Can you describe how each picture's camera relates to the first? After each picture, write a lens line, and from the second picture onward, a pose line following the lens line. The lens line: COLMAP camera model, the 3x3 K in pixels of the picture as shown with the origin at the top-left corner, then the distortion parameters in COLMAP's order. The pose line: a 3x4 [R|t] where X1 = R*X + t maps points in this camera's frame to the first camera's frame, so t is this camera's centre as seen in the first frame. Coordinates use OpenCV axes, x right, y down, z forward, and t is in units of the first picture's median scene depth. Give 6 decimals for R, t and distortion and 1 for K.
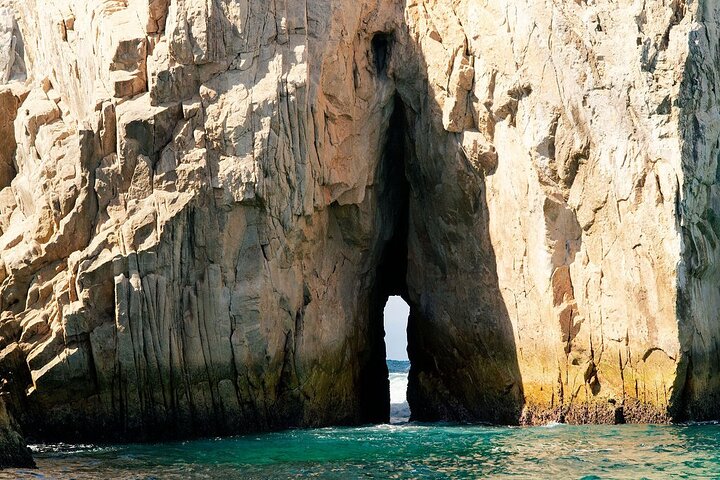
lens RADIAL K [[1147.5, 0, 360.0], [0, 1147.5, 240.0], [0, 0, 1]] dist [0.105823, 0.010829]
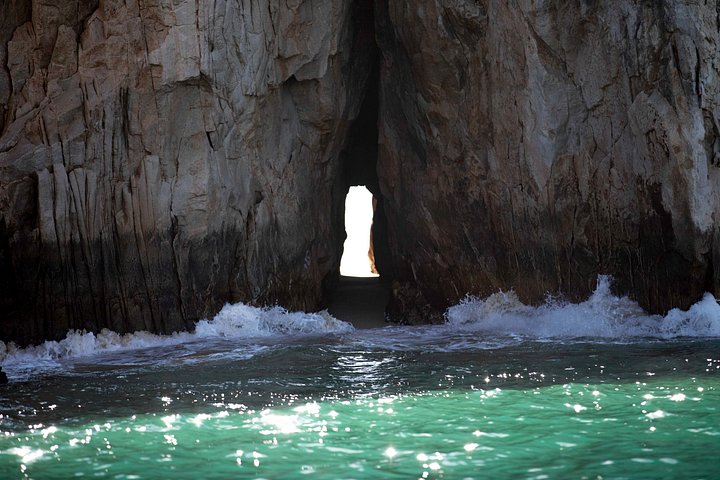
lens RADIAL K [[1147.5, 0, 360.0], [0, 1147.5, 240.0], [0, 0, 1]] dist [0.105823, 0.010829]
pose [[0.999905, -0.008364, 0.010997, 0.016933], [0.007426, 0.996544, 0.082729, 0.015152], [-0.011651, -0.082639, 0.996511, 0.167331]]
